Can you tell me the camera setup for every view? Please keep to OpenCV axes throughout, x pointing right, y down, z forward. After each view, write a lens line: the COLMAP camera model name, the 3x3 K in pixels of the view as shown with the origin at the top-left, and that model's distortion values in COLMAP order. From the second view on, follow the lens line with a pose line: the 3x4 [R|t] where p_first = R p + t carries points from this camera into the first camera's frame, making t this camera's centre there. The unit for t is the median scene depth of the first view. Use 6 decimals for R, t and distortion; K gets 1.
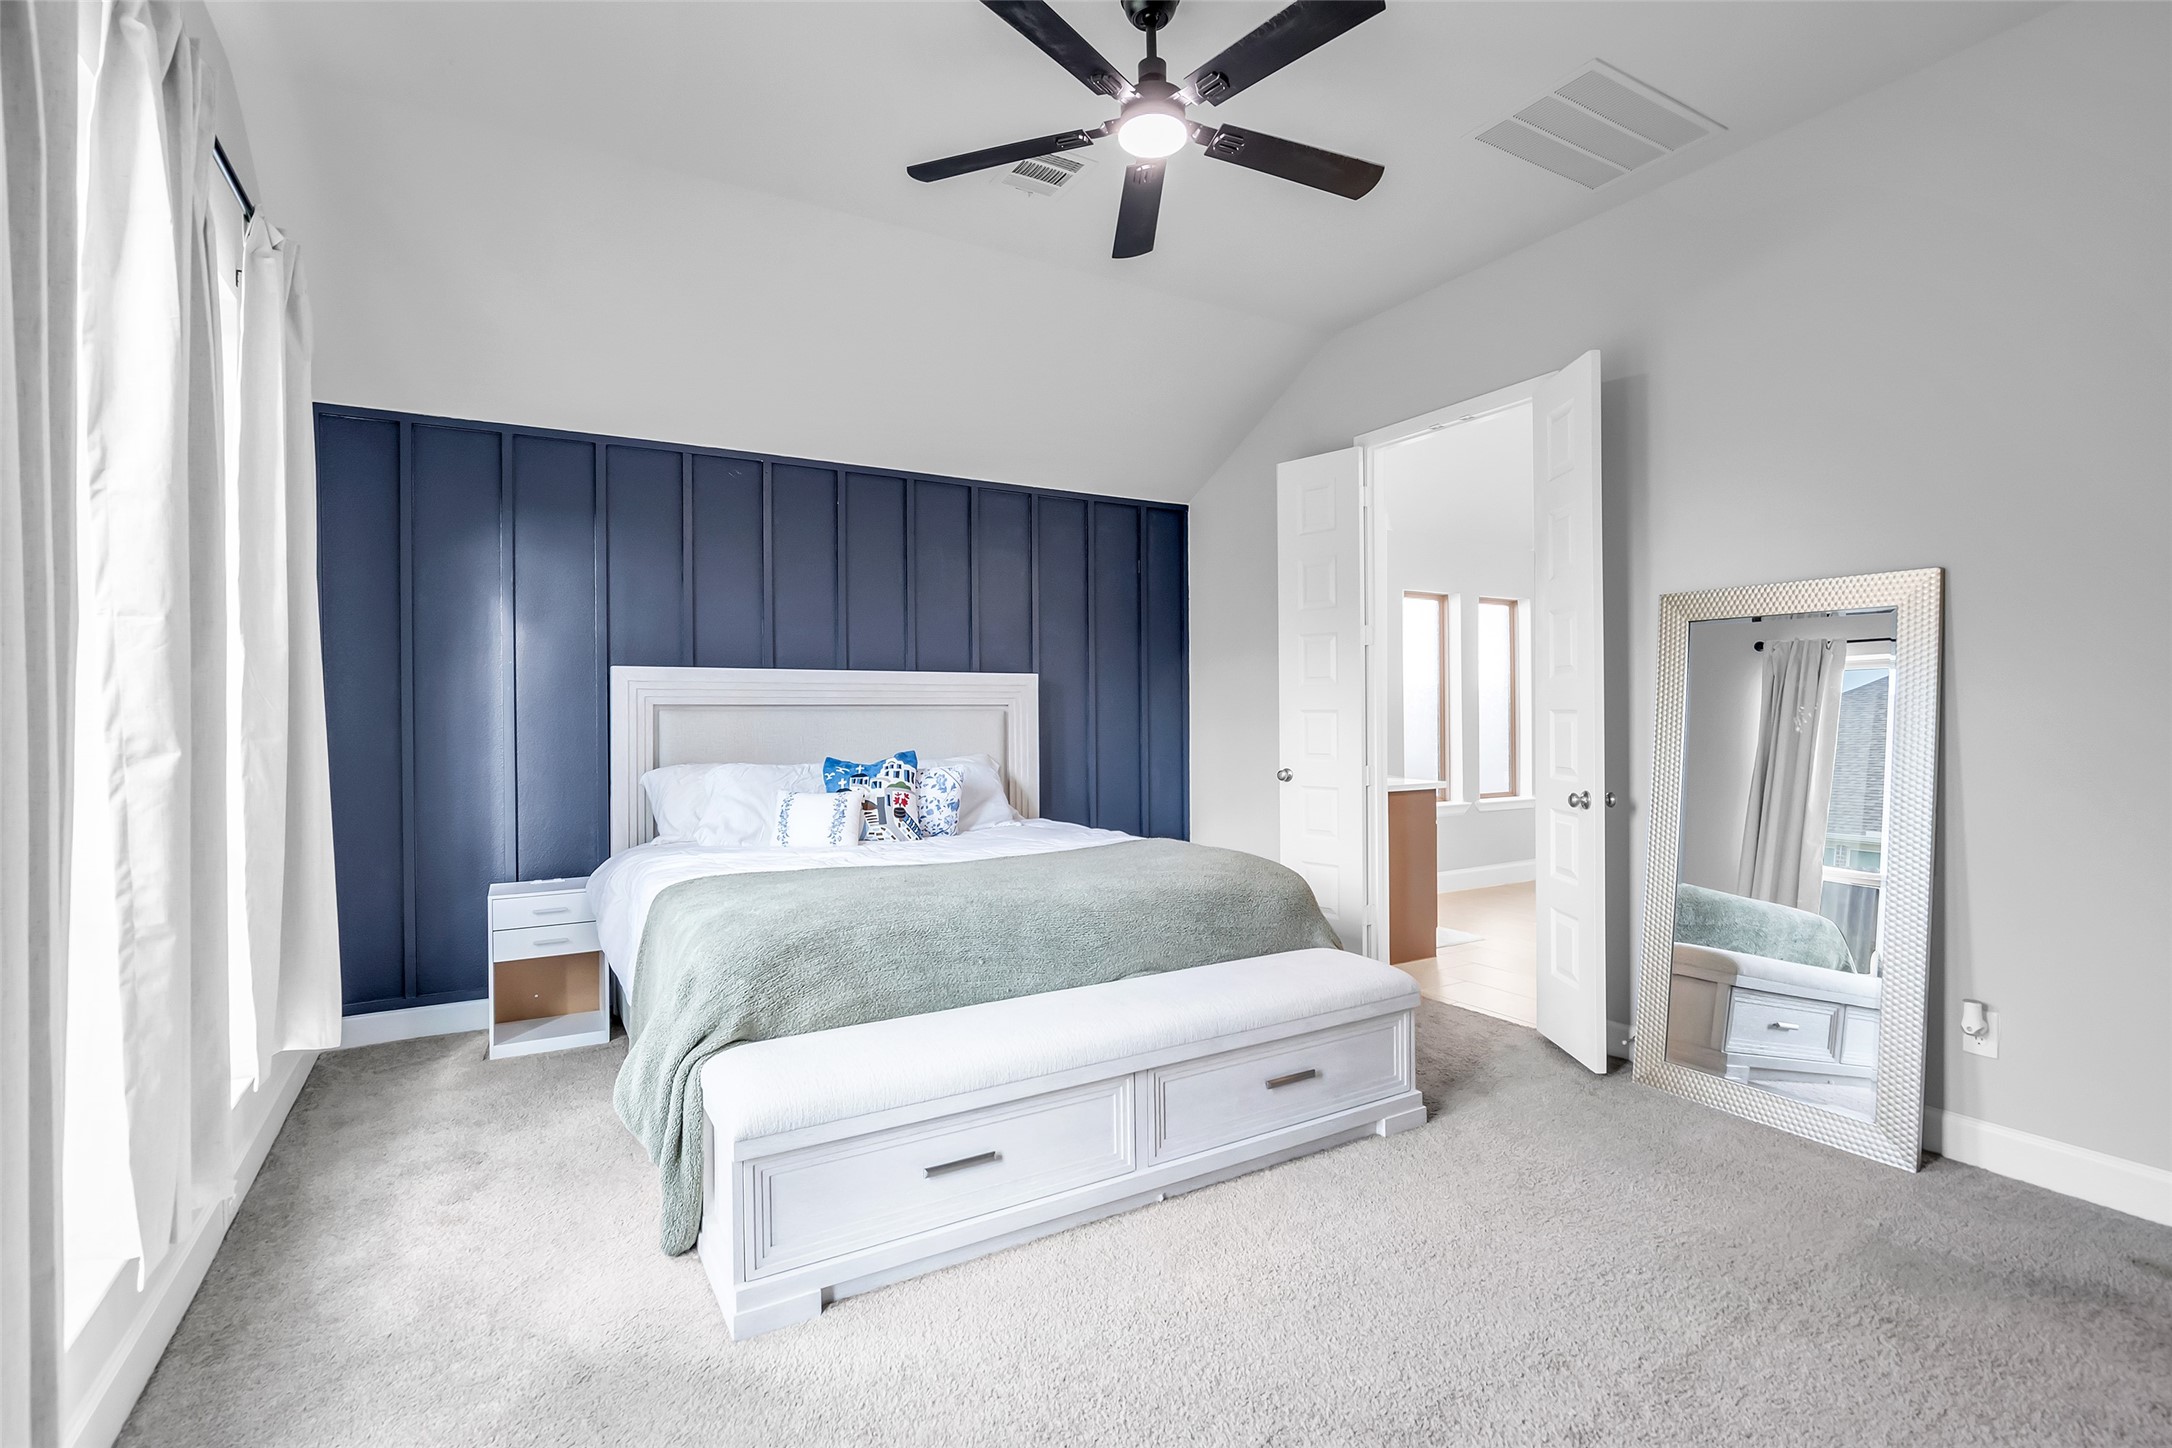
lens RADIAL K [[1007.8, 0, 1083.8], [0, 1007.8, 702.3], [0, 0, 1]] dist [-0.015850, 0.001841]
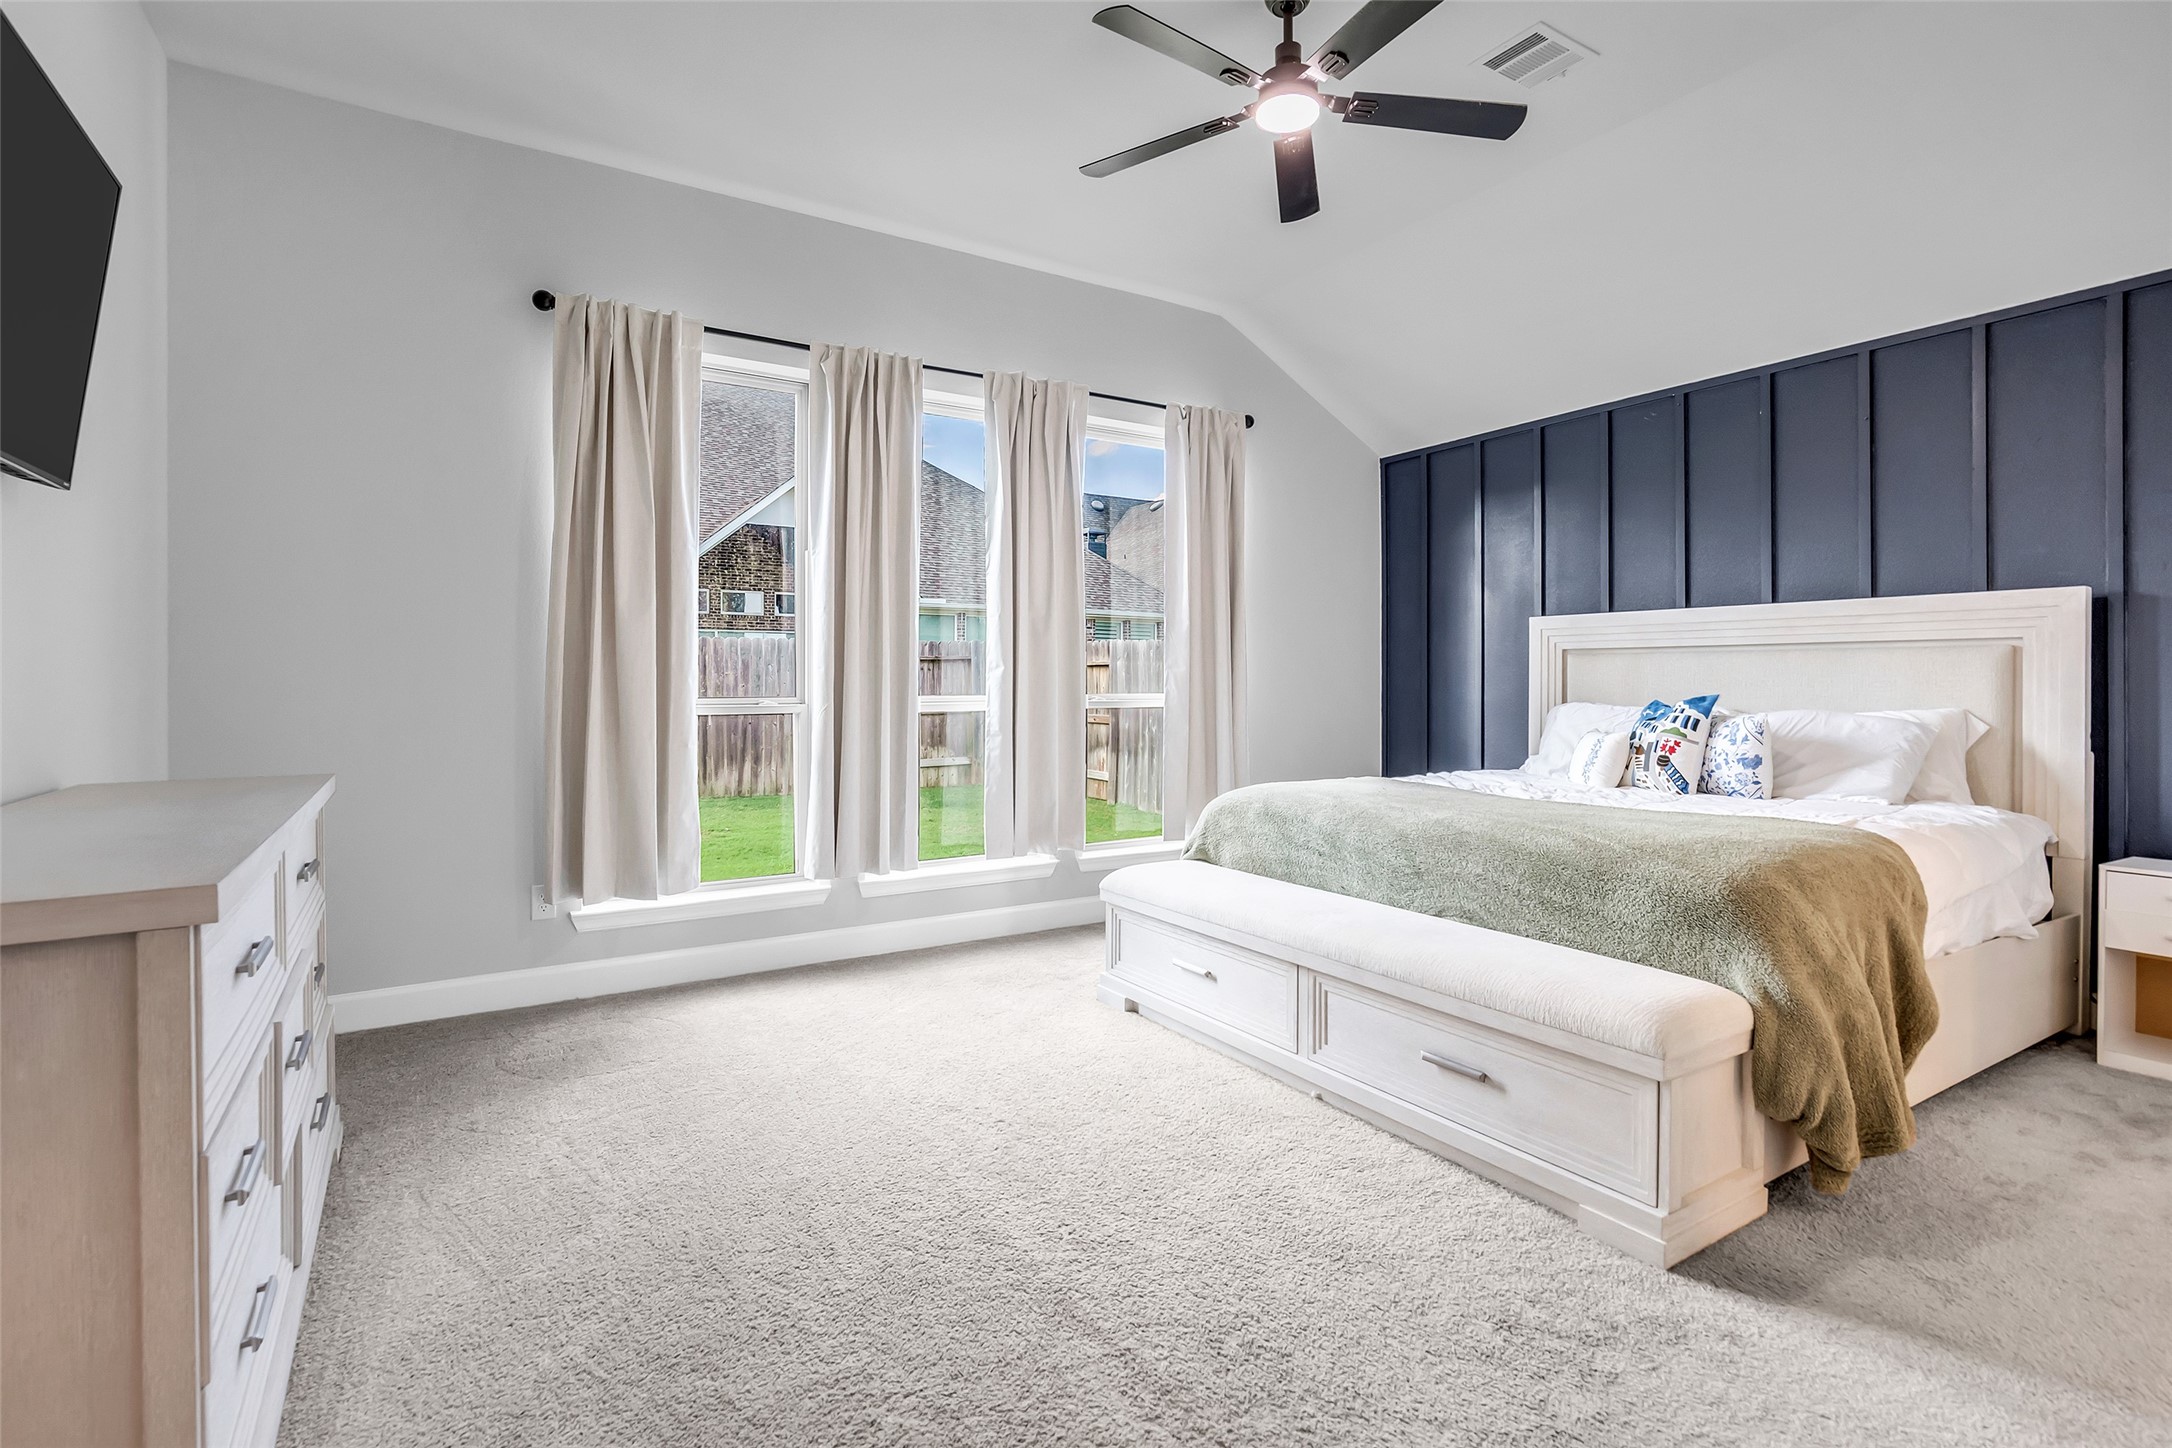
lens RADIAL K [[1007.8, 0, 1083.8], [0, 1007.8, 702.3], [0, 0, 1]] dist [-0.015850, 0.001841]
pose [[0.025937, 0.023016, -0.999399, 0.705054], [0.005374, 0.999717, 0.023163, 0.033507], [0.999649, -0.005972, 0.025806, 0.458493]]
